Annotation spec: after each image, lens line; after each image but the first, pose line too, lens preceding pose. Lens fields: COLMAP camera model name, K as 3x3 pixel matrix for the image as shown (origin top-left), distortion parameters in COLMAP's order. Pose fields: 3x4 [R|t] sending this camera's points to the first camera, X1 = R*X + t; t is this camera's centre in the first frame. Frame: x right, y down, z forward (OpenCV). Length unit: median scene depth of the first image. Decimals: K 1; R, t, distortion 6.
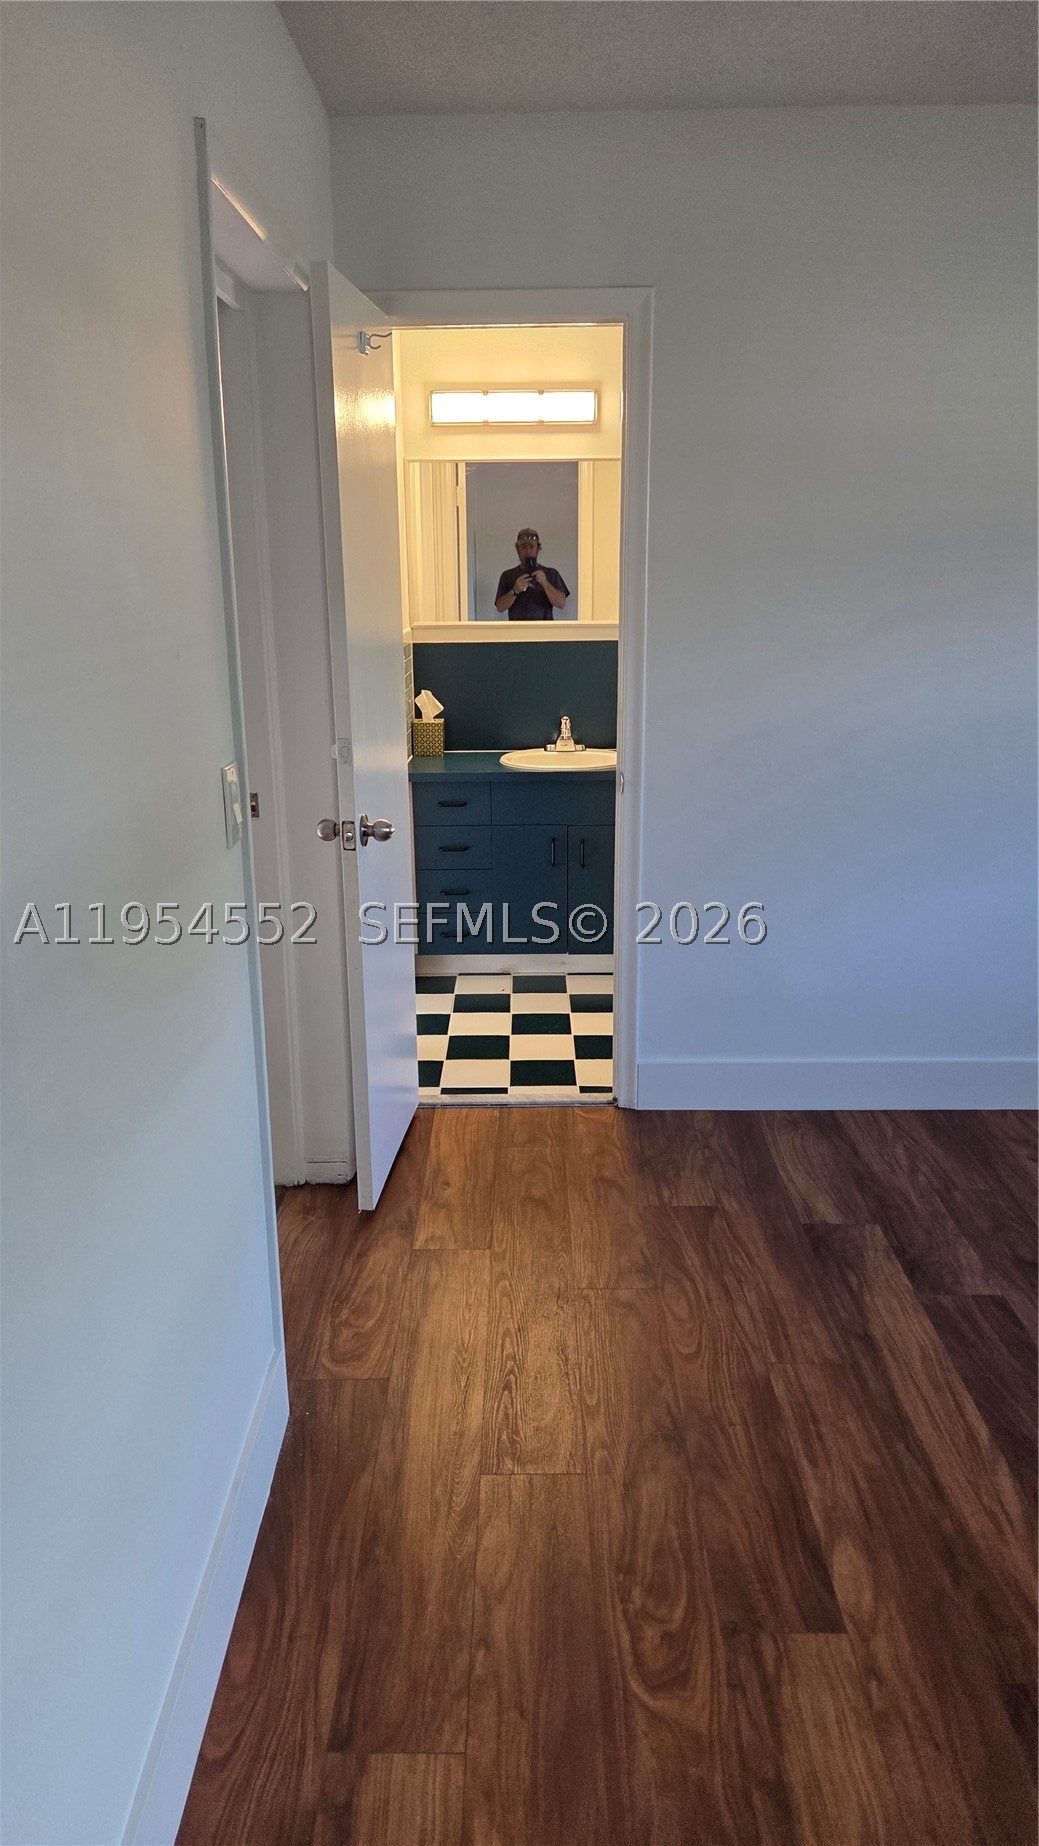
lens RADIAL K [[1249.5, 0, 517.2], [0, 1249.5, 908.8], [0, 0, 1]] dist [0.059270, -0.037525]
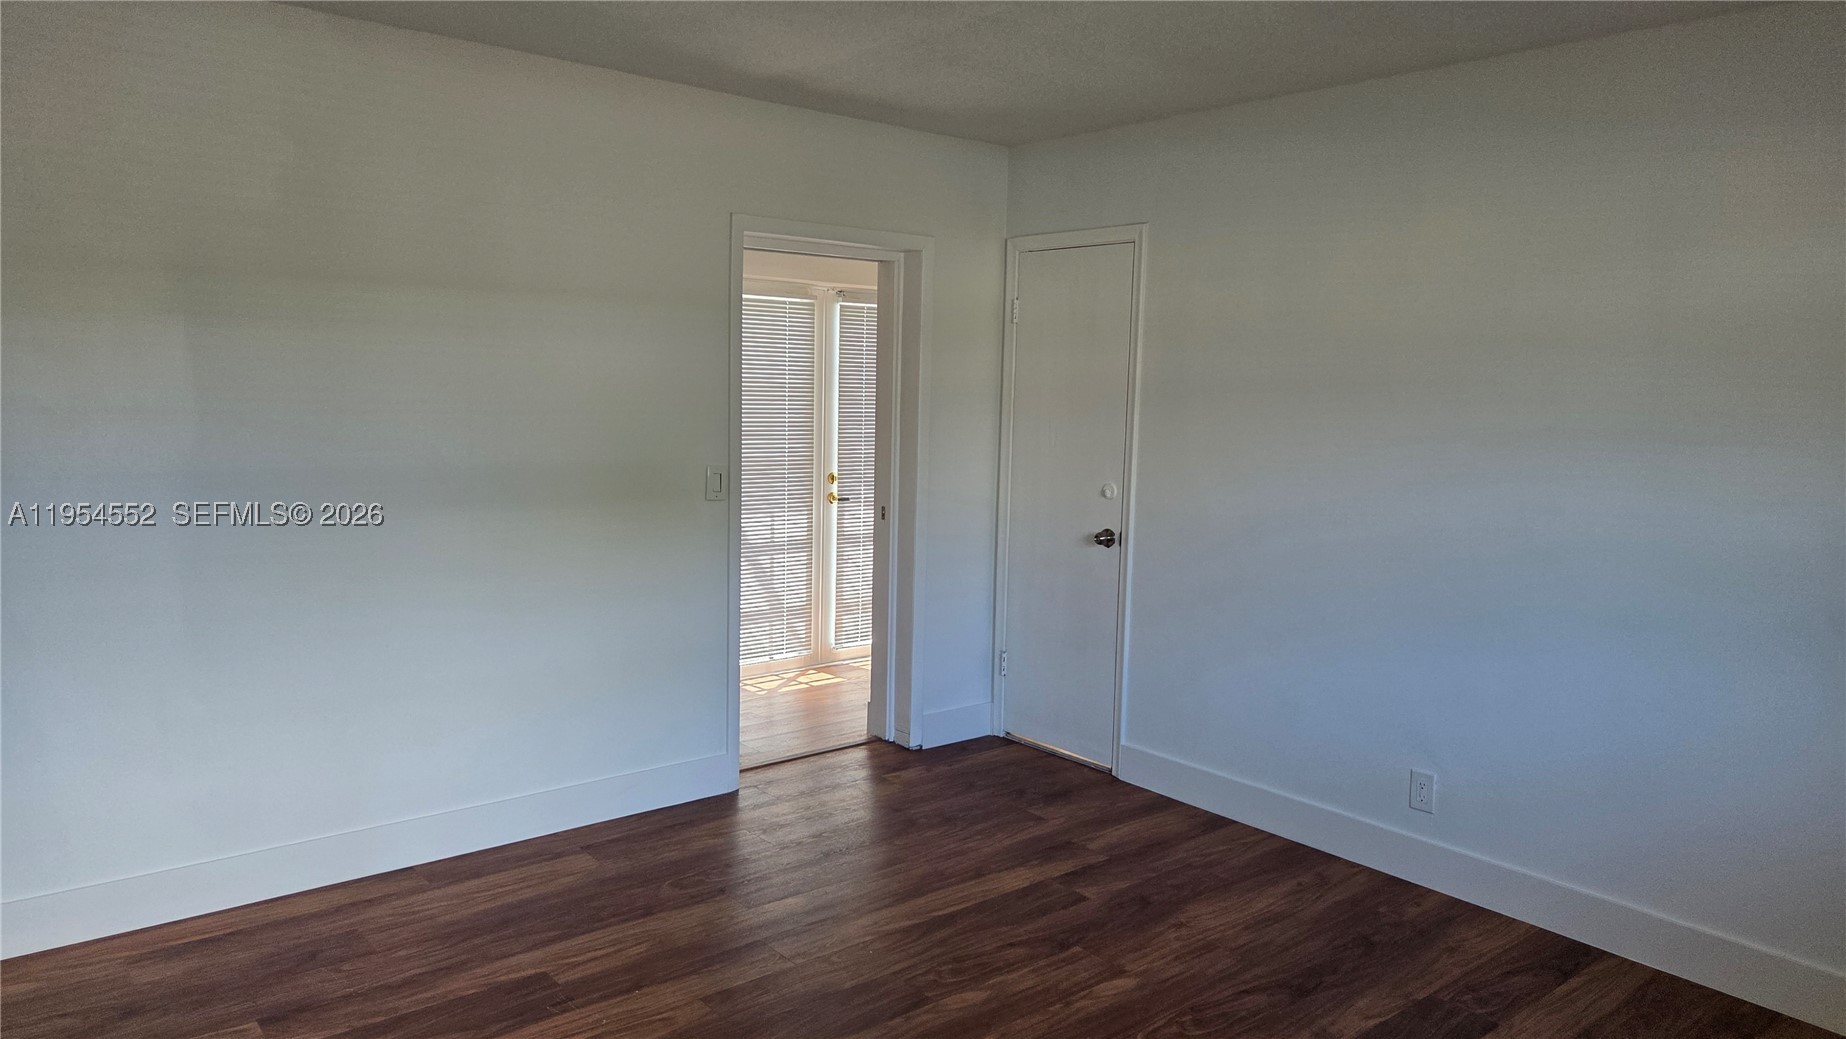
lens RADIAL K [[1249.5, 0, 920.5], [0, 1249.5, 527.4], [0, 0, 1]] dist [0.059270, -0.037525]
pose [[0.636737, 0.112823, -0.762783, 1.167844], [-0.235243, 0.970500, -0.052824, 0.020730], [0.734321, 0.213074, 0.644494, -0.120661]]
